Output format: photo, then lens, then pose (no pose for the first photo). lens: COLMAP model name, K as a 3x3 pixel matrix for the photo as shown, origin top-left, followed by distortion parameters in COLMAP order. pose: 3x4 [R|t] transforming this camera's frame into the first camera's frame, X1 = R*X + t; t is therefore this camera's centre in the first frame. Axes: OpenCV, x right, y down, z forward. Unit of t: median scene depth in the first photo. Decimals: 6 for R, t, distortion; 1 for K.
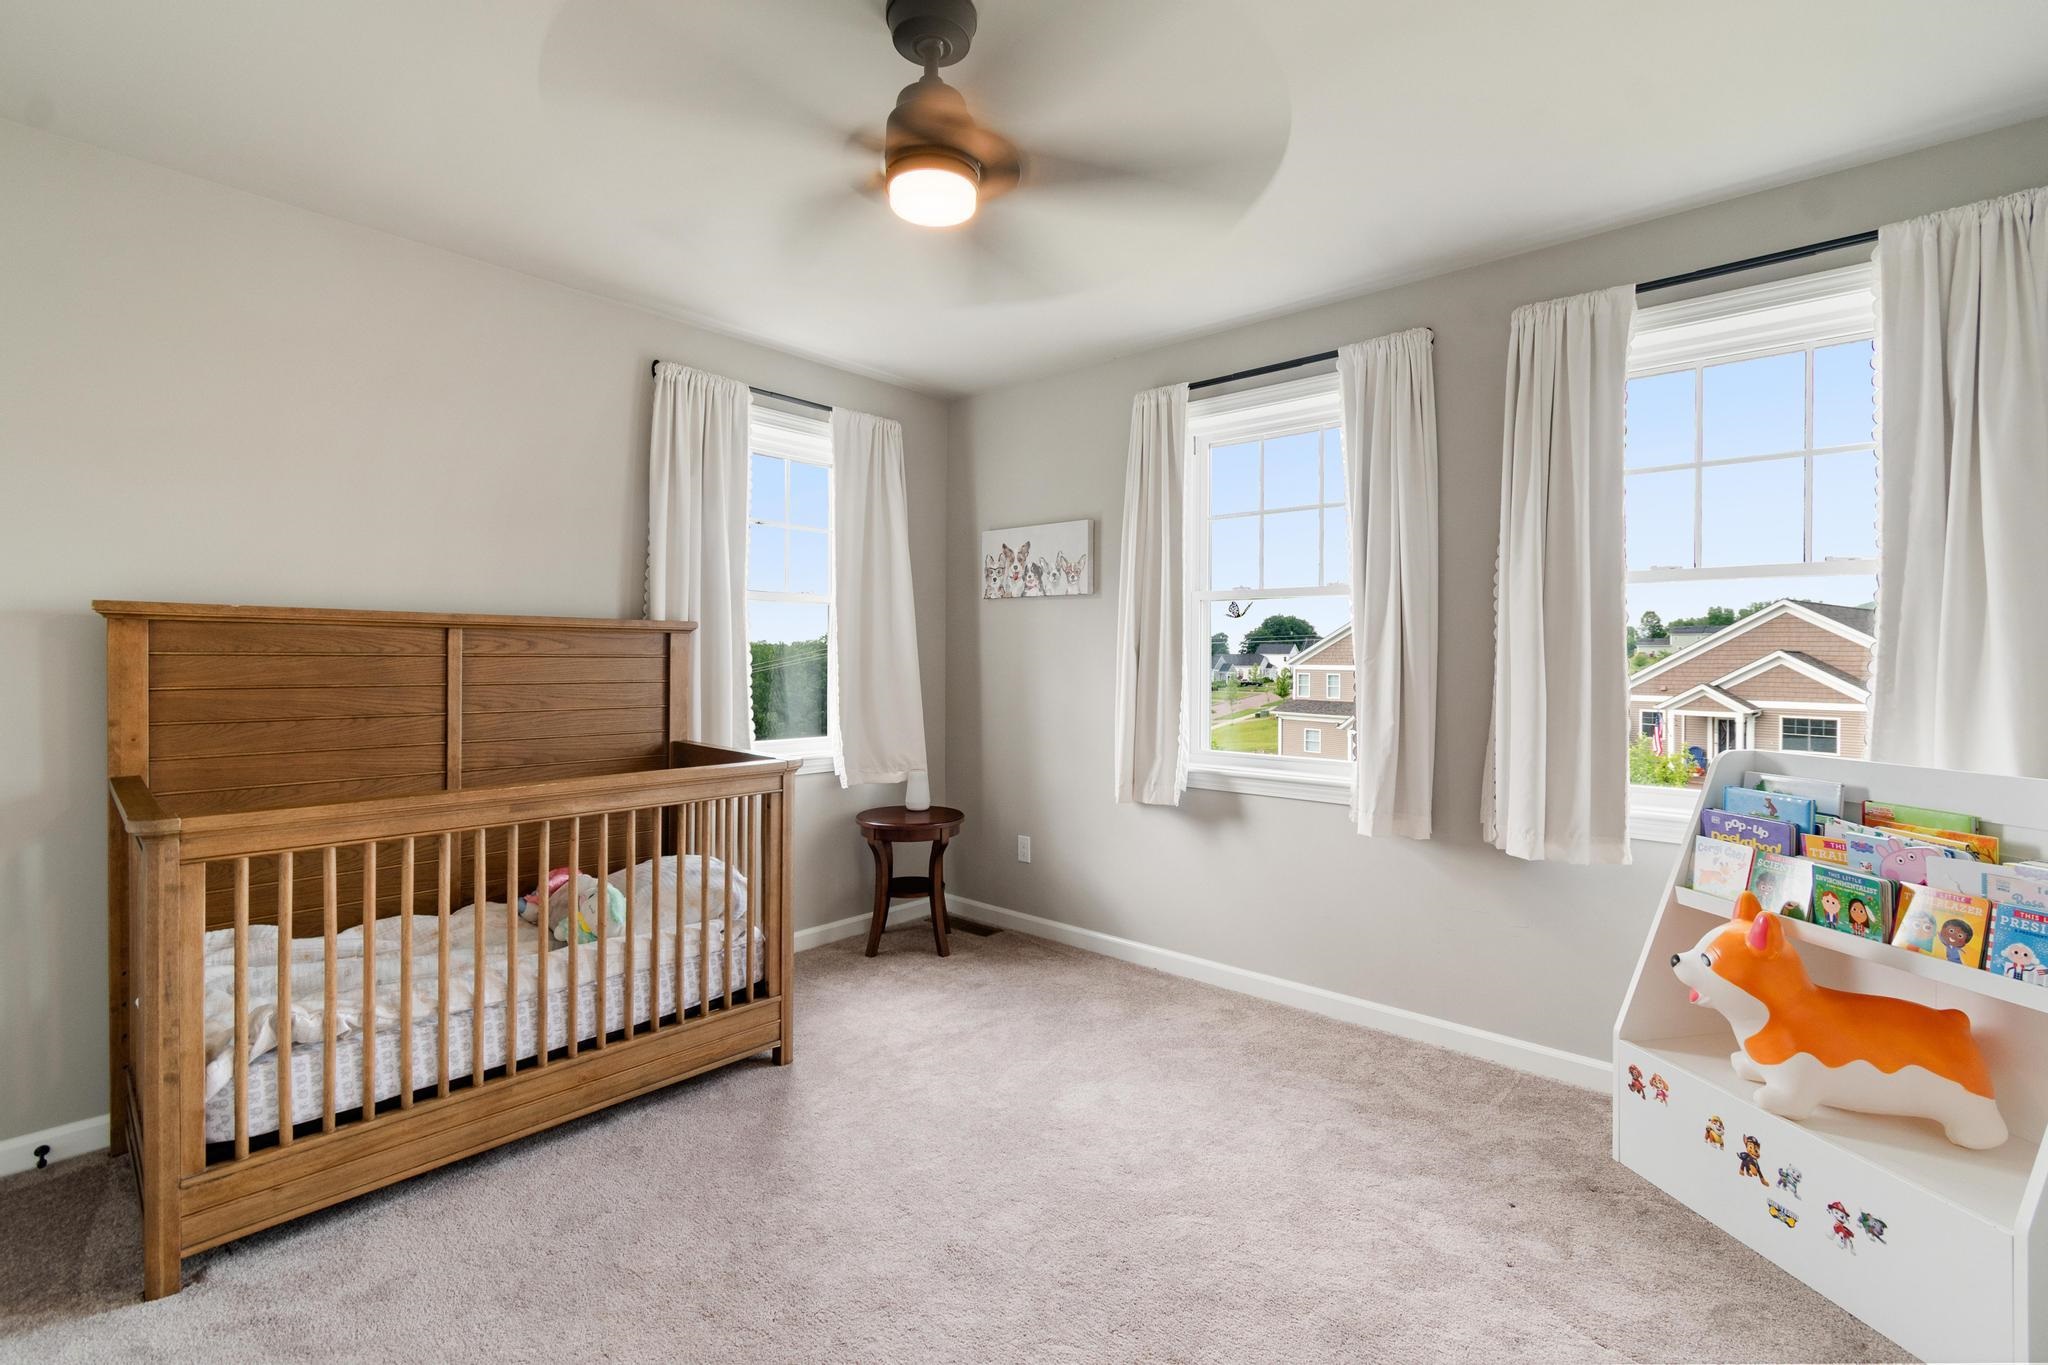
lens RADIAL K [[891.0, 0, 1026.9], [0, 891.0, 653.4], [0, 0, 1]] dist [0.000862, -0.005375]
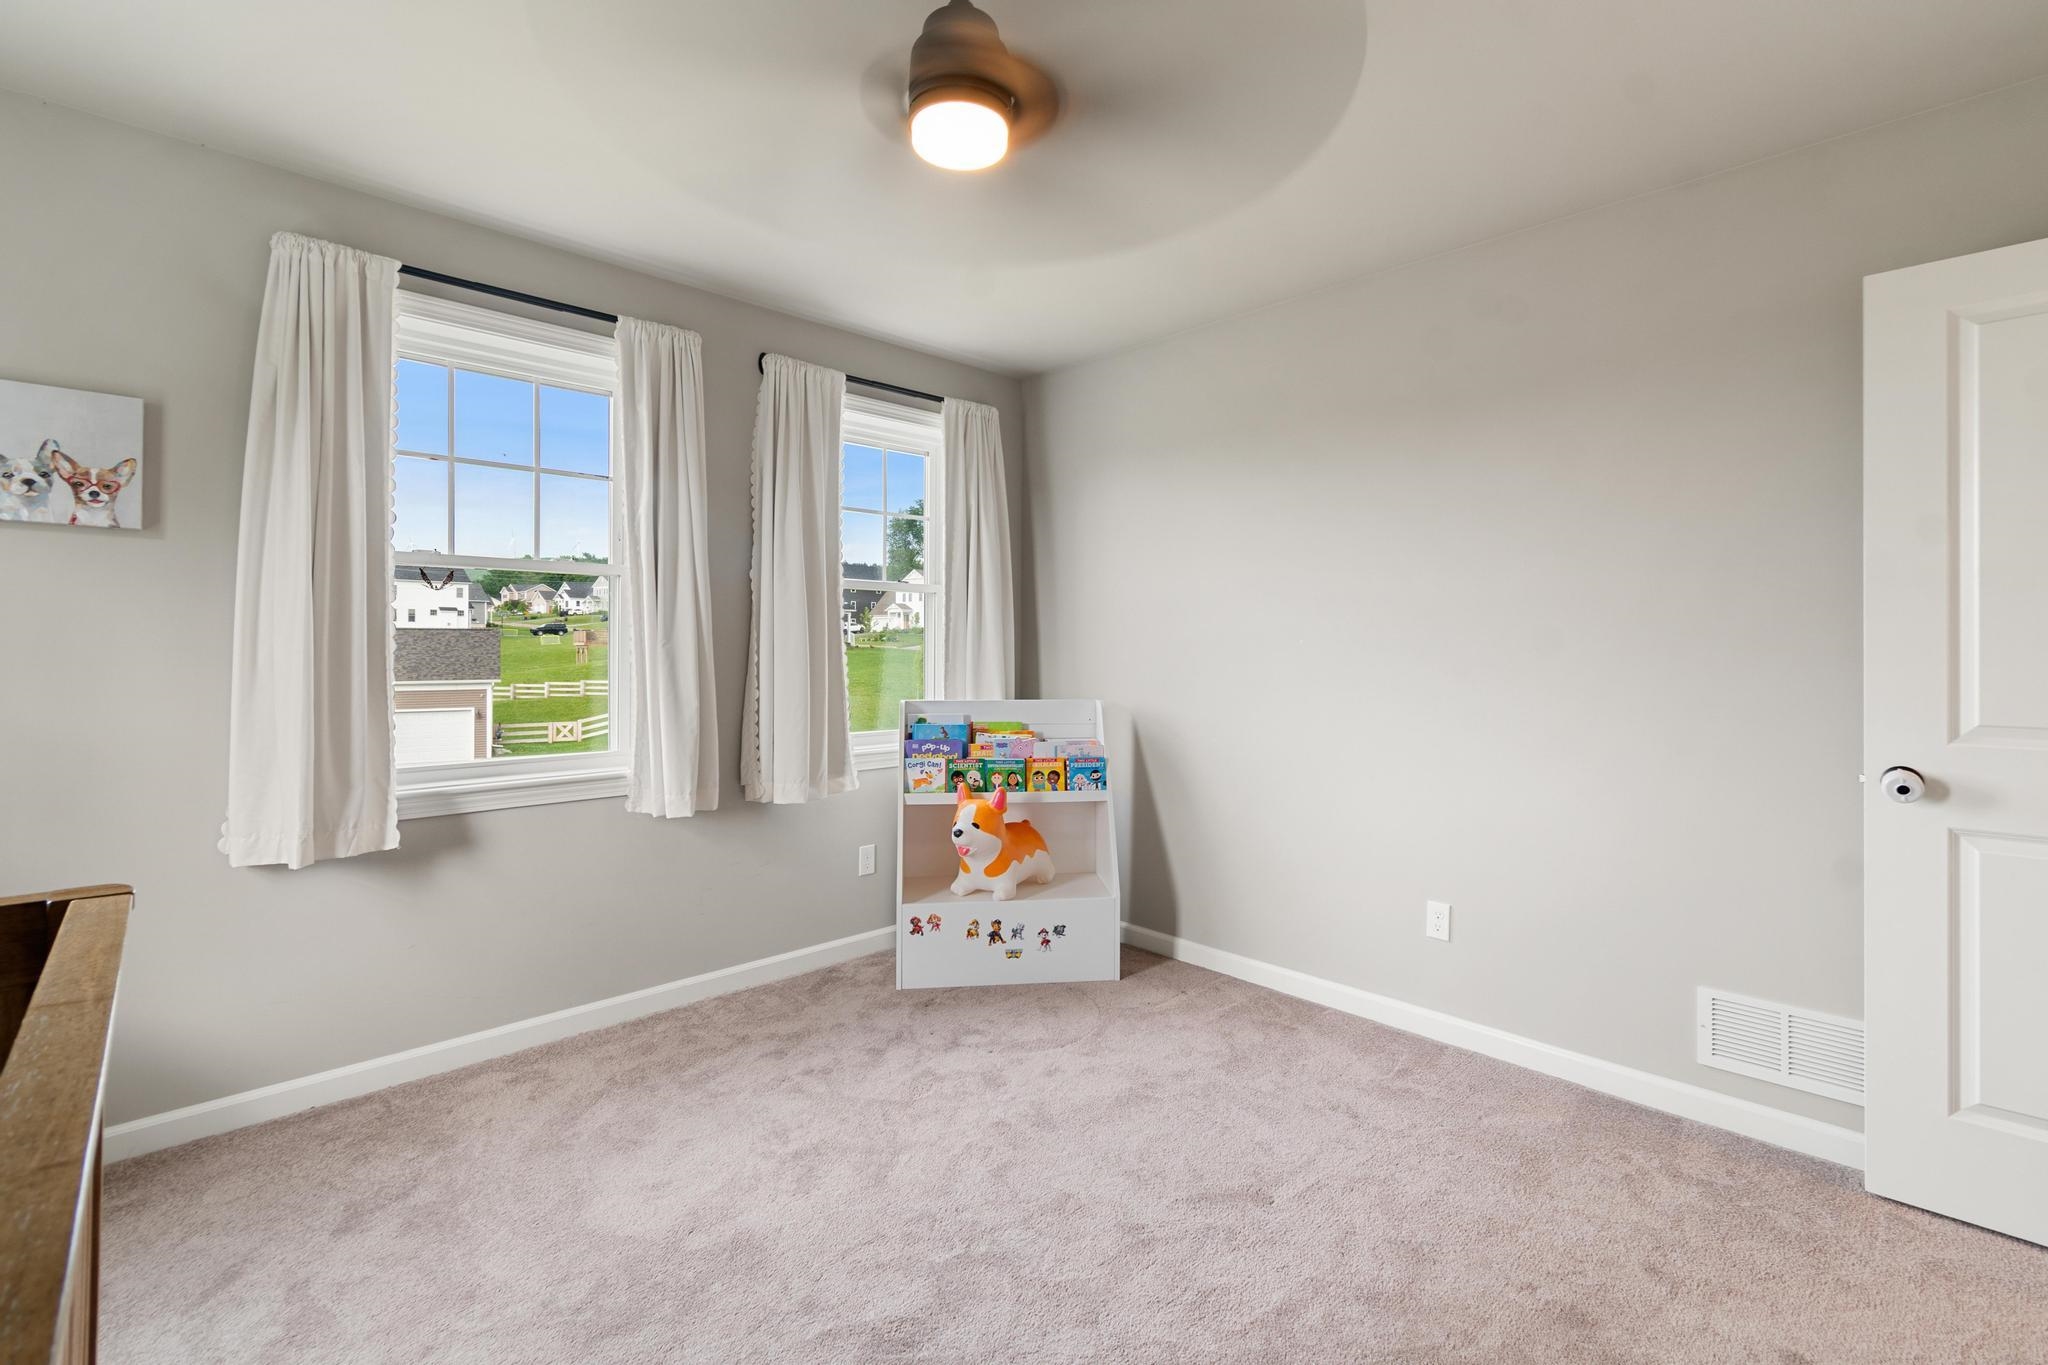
lens RADIAL K [[910.5, 0, 1026.7], [0, 910.5, 643.7], [0, 0, 1]] dist [0.000176, -0.000396]
pose [[0.086452, -0.001667, 0.996255, -0.747378], [-0.004496, 0.999988, 0.002063, 0.003476], [-0.996246, -0.004658, 0.086443, 0.628726]]
